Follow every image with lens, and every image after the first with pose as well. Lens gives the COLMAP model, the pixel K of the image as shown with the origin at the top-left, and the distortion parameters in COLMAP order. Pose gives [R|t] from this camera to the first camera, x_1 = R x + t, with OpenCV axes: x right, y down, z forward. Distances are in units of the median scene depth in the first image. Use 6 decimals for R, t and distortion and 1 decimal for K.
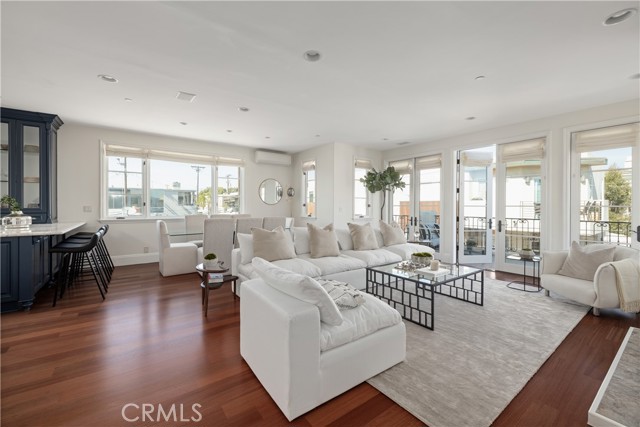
lens RADIAL K [[265.8, 0, 321.2], [0, 265.8, 205.0], [0, 0, 1]] dist [0.002238, 0.000075]
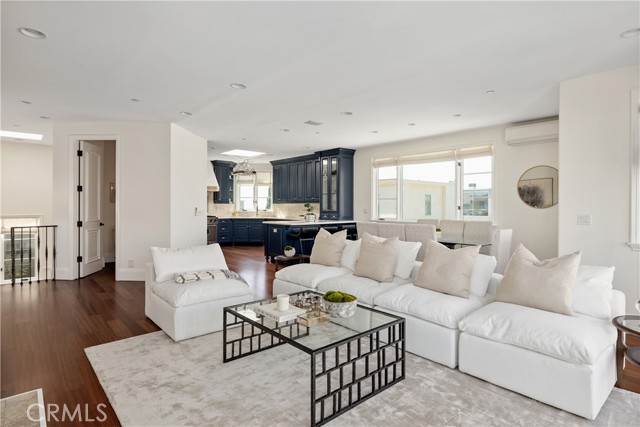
lens RADIAL K [[343.5, 0, 322.4], [0, 343.5, 208.2], [0, 0, 1]] dist [0.001417, 0.000049]
pose [[0.088207, 0.006265, -0.996082, 0.570919], [0.000141, 0.999980, 0.006302, -0.008174], [0.996102, -0.000696, 0.088204, 0.490809]]
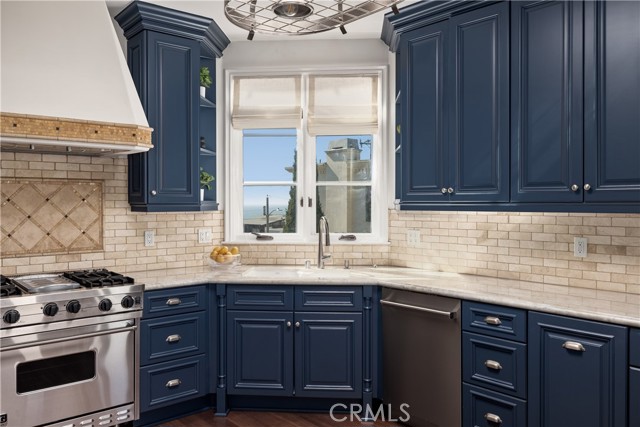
lens RADIAL K [[525.5, 0, 324.2], [0, 525.5, 204.2], [0, 0, 1]] dist [0.016179, 0.006714]
pose [[0.081045, 0.001191, -0.996710, -0.570050], [0.003012, 0.999994, 0.001440, -0.028156], [0.996706, -0.003119, 0.081040, 0.273265]]
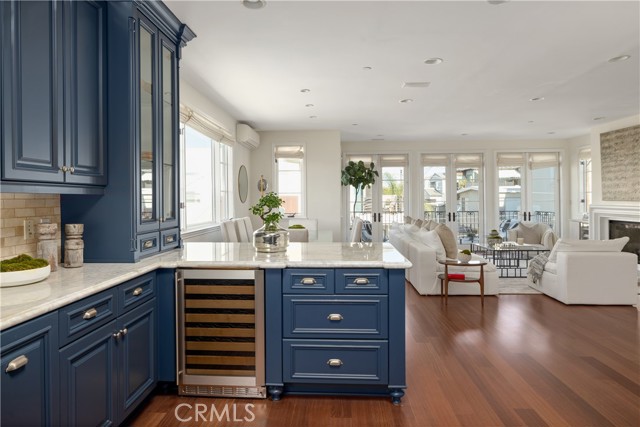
lens RADIAL K [[403.0, 0, 322.0], [0, 403.0, 200.3], [0, 0, 1]] dist [0.004055, 0.000210]
pose [[0.626023, -0.009847, 0.779742, -0.988572], [0.007963, 0.999949, 0.006235, -0.014794], [-0.779764, 0.002305, 0.626069, 0.215678]]
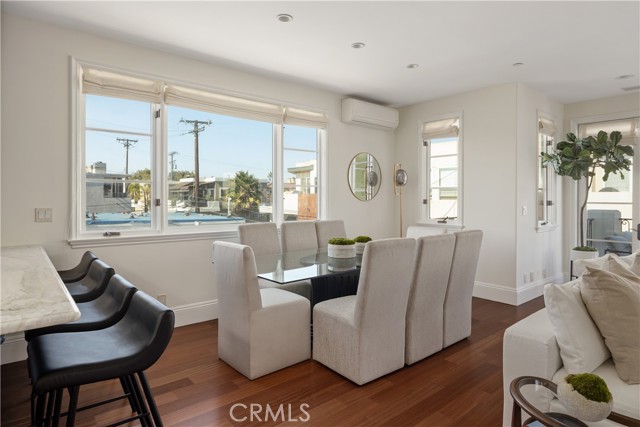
lens RADIAL K [[372.0, 0, 320.7], [0, 372.0, 193.5], [0, 0, 1]] dist [-0.004948, -0.001206]
pose [[0.997959, 0.001340, 0.063837, -0.368590], [-0.000904, 0.999976, -0.006852, -0.012569], [-0.063844, 0.006781, 0.997937, 0.294485]]
